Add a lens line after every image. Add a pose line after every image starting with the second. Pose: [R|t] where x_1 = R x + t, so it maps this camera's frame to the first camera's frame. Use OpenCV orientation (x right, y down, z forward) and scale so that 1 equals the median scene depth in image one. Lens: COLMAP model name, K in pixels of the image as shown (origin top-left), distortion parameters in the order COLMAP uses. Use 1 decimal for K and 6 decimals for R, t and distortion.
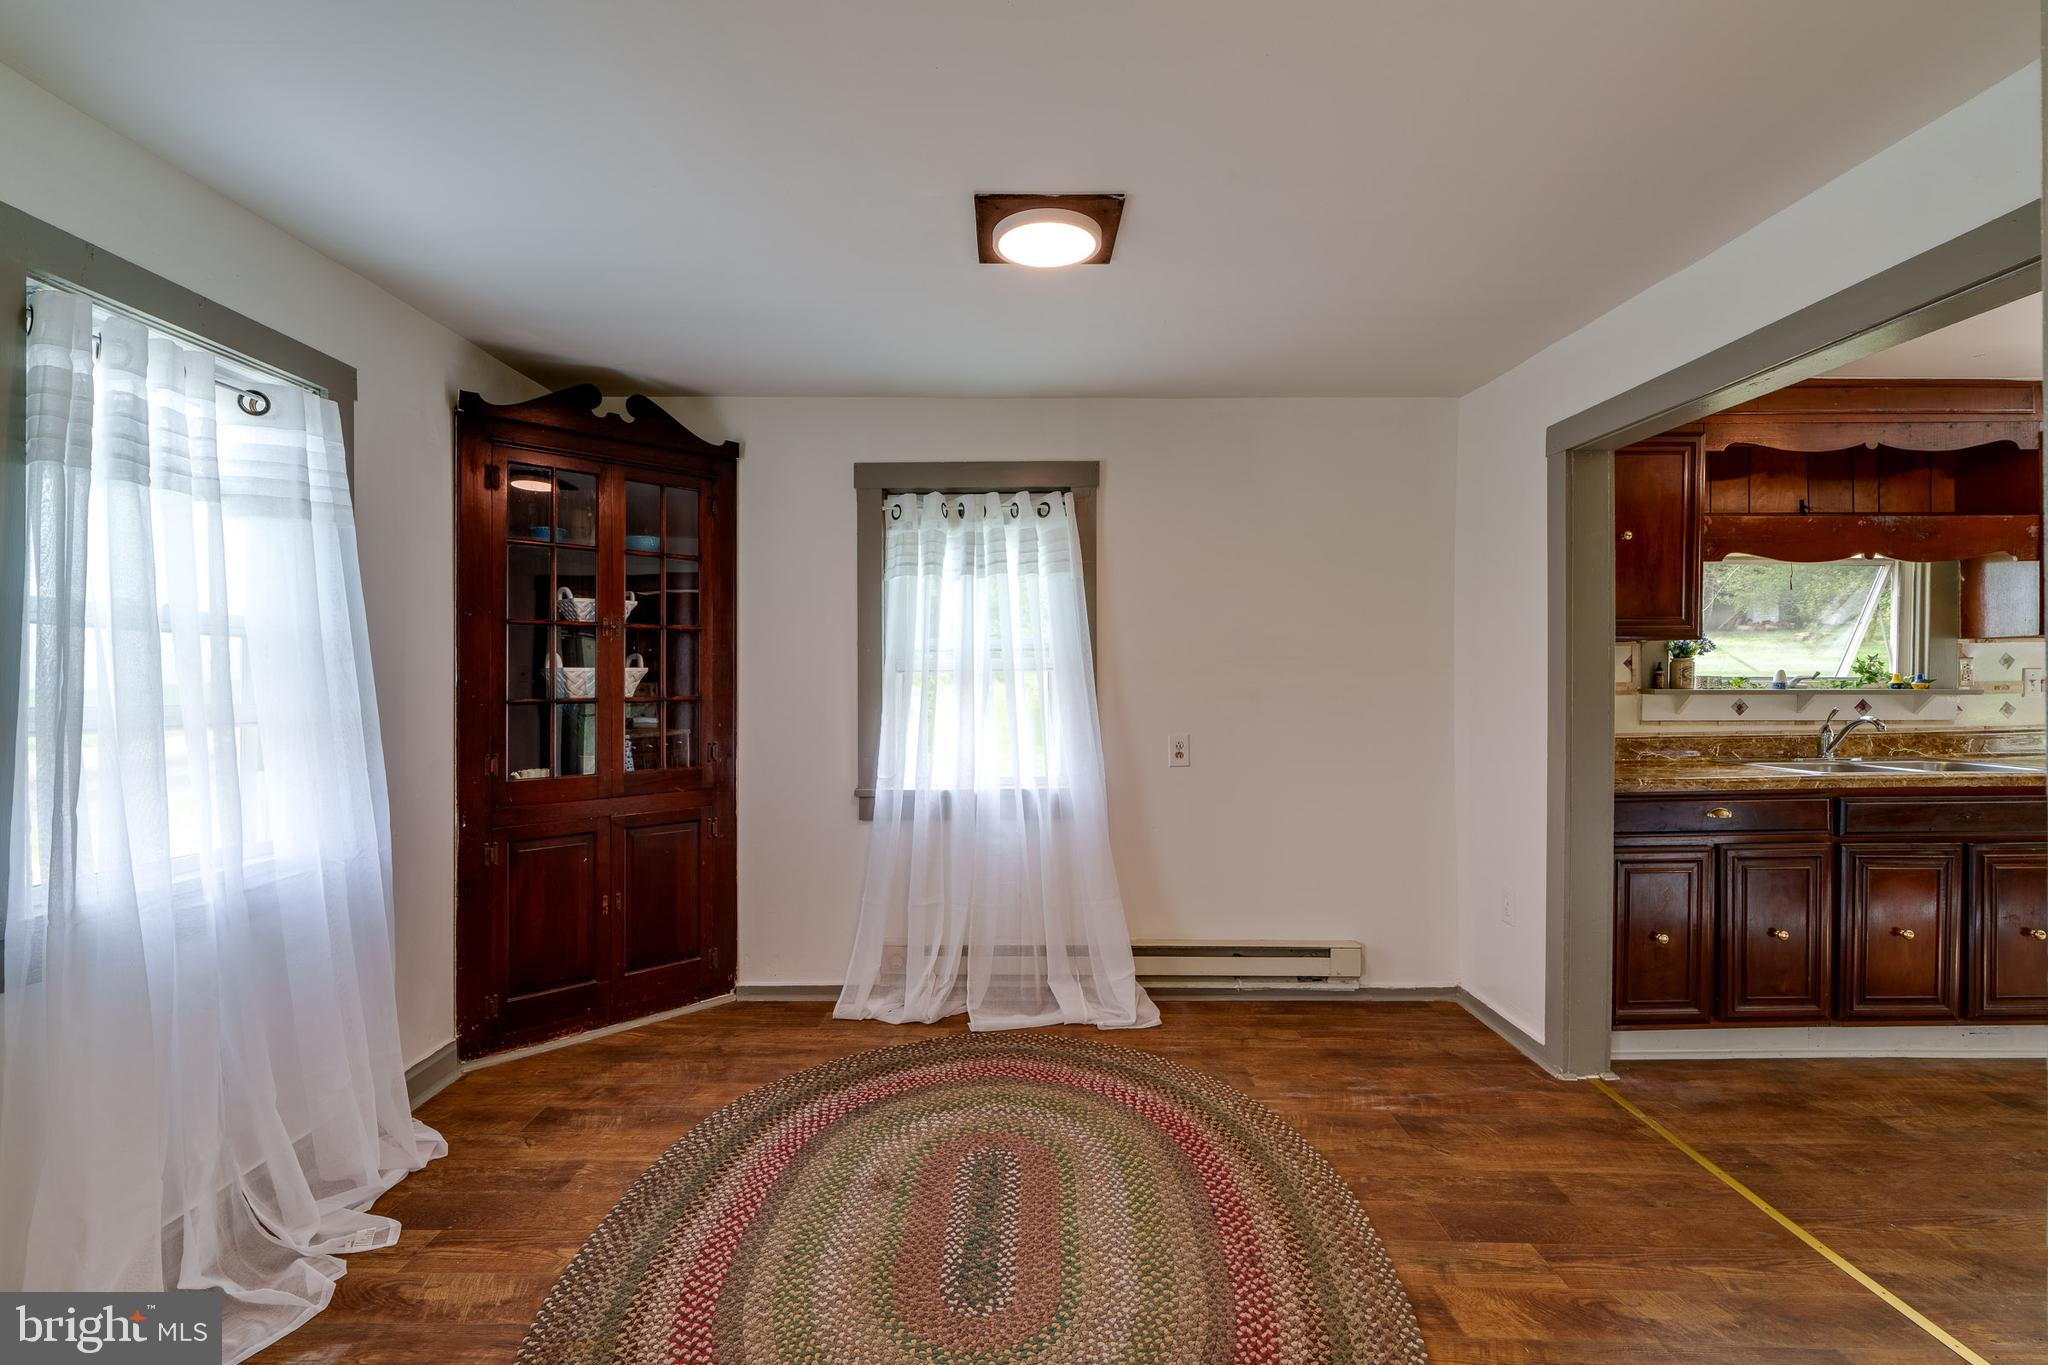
lens RADIAL K [[940.2, 0, 1019.7], [0, 940.2, 694.9], [0, 0, 1]] dist [-0.008079, 0.002893]
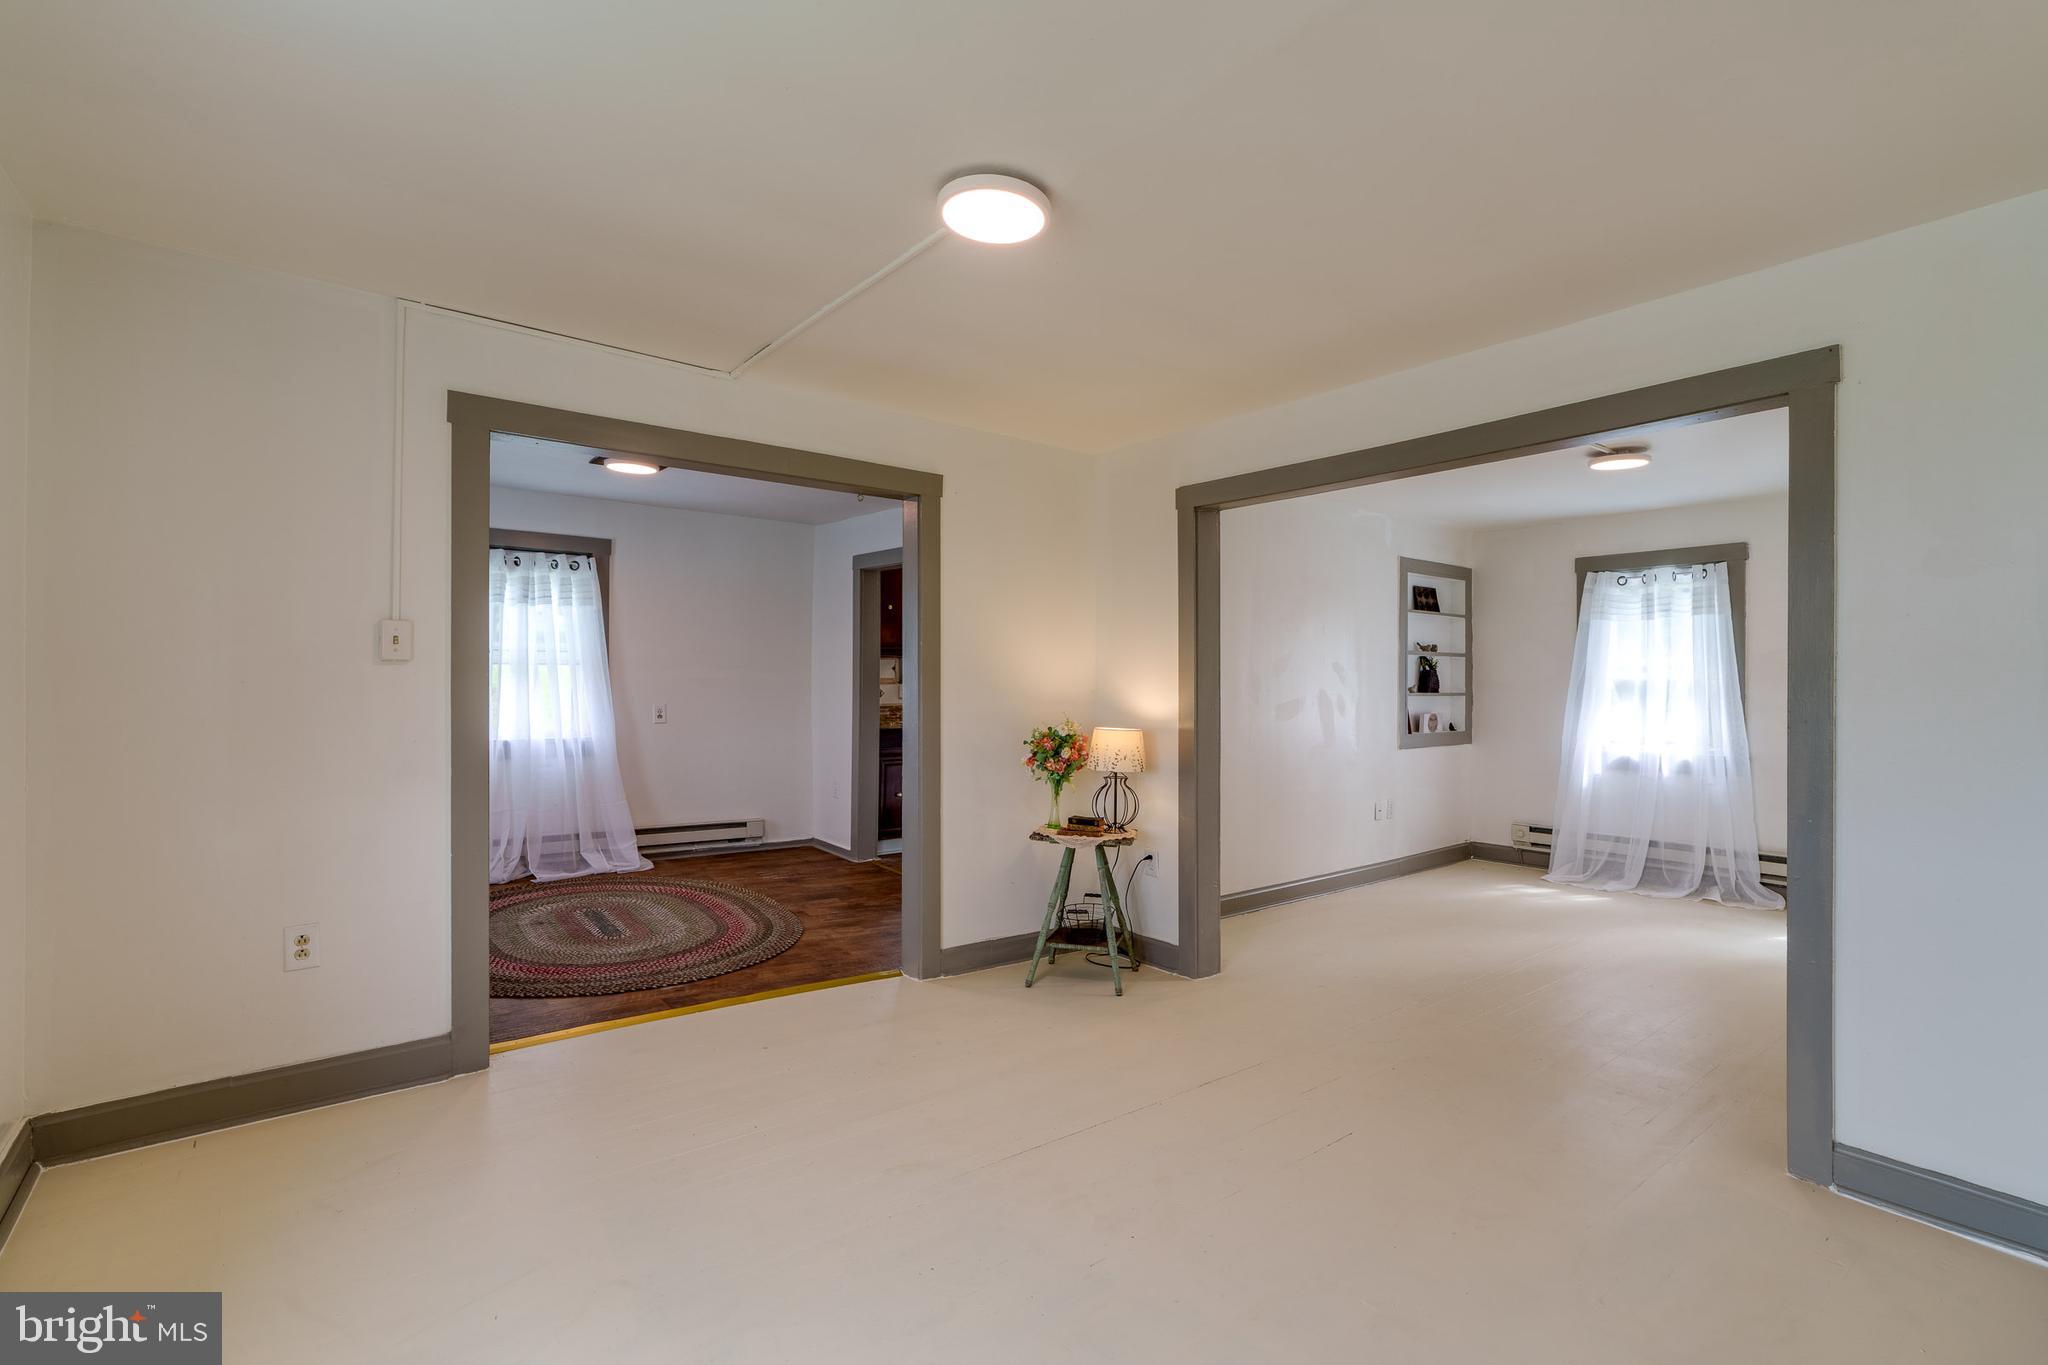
lens RADIAL K [[940.2, 0, 1007.0], [0, 940.2, 691.1], [0, 0, 1]] dist [-0.008079, 0.002893]
pose [[0.806156, 0.007883, 0.591651, -0.358901], [-0.005566, 0.999968, -0.005739, 0.025233], [-0.591677, 0.001333, 0.806174, -0.803972]]
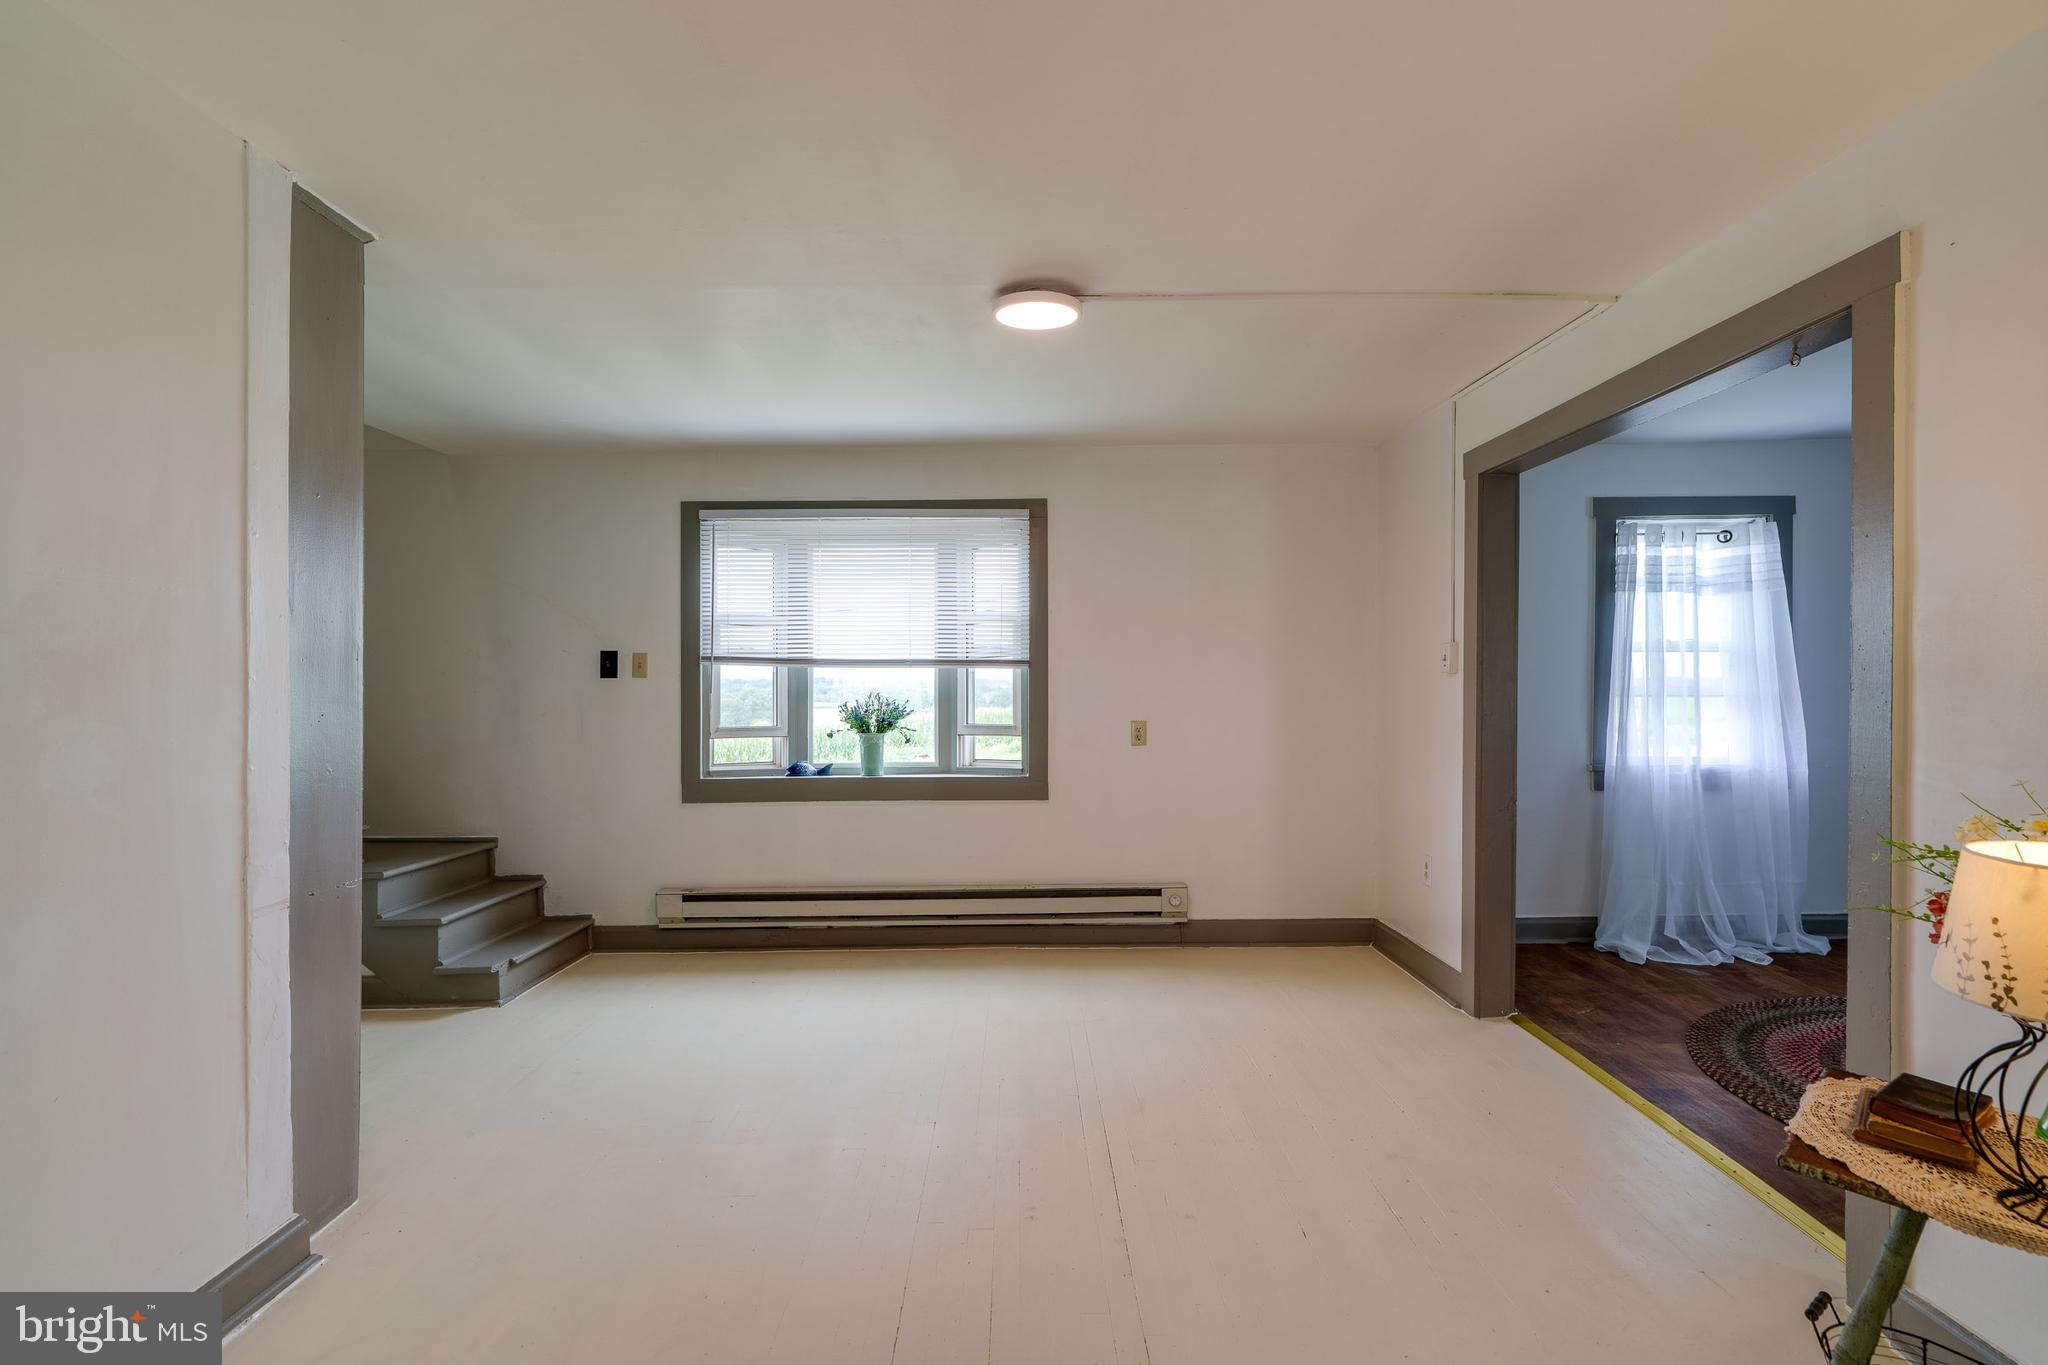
lens RADIAL K [[940.2, 0, 1031.2], [0, 940.2, 687.6], [0, 0, 1]] dist [-0.008079, 0.002893]
pose [[0.008273, 0.009466, -0.999921, 0.773129], [-0.011888, 0.999885, 0.009367, 0.007642], [0.999895, 0.011809, 0.008385, -0.328529]]
